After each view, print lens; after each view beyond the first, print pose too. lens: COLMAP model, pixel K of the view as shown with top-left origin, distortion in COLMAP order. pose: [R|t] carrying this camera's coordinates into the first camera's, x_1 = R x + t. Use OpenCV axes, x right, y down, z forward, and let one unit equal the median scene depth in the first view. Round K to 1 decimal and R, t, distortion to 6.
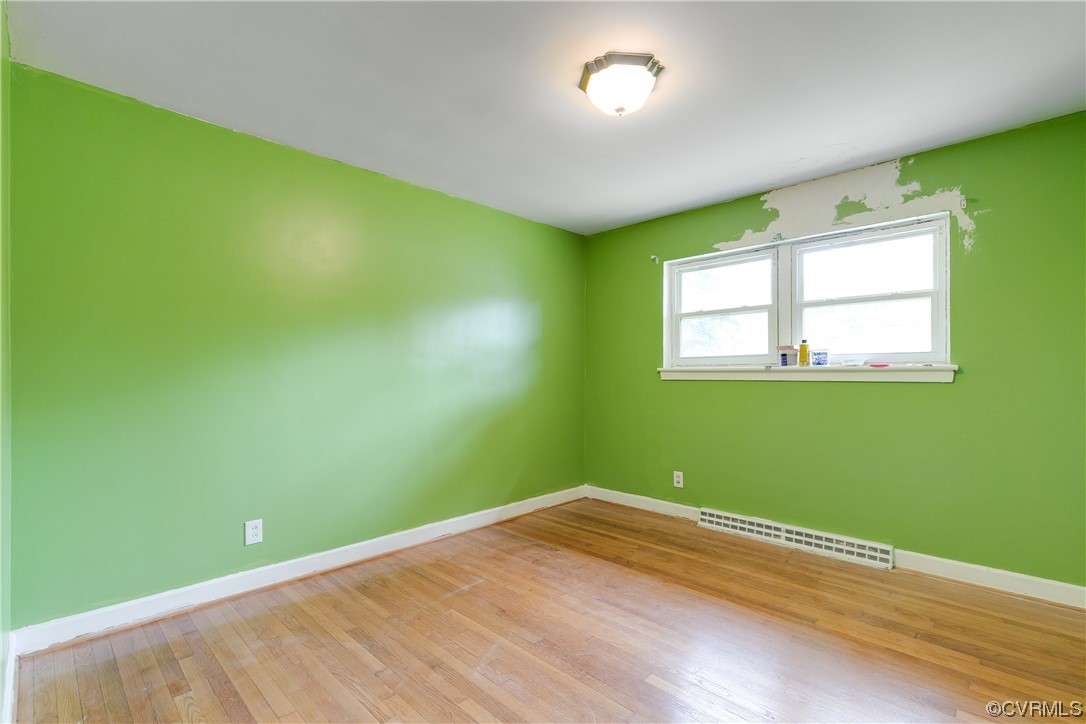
lens RADIAL K [[504.5, 0, 552.7], [0, 504.5, 368.3], [0, 0, 1]] dist [0.011925, -0.000683]
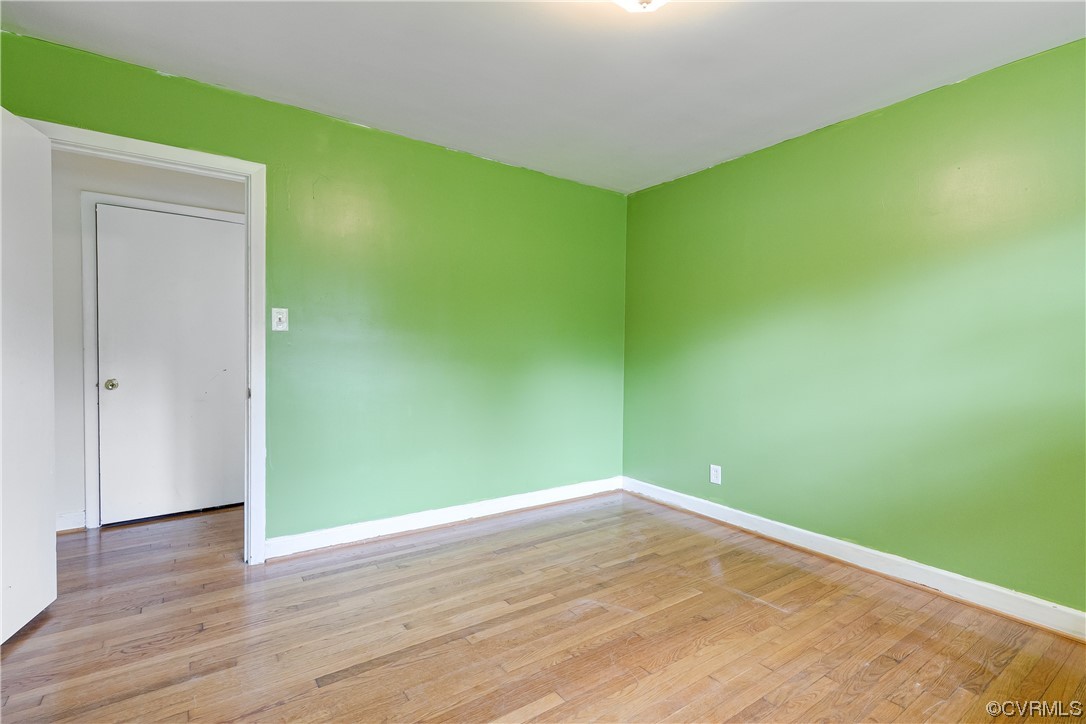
lens RADIAL K [[504.5, 0, 547.6], [0, 504.5, 358.6], [0, 0, 1]] dist [0.011925, -0.000683]
pose [[-0.175449, 0.012869, -0.984404, 0.713879], [-0.007247, 0.999871, 0.014363, 0.015280], [0.984462, 0.009654, -0.175333, 0.778587]]
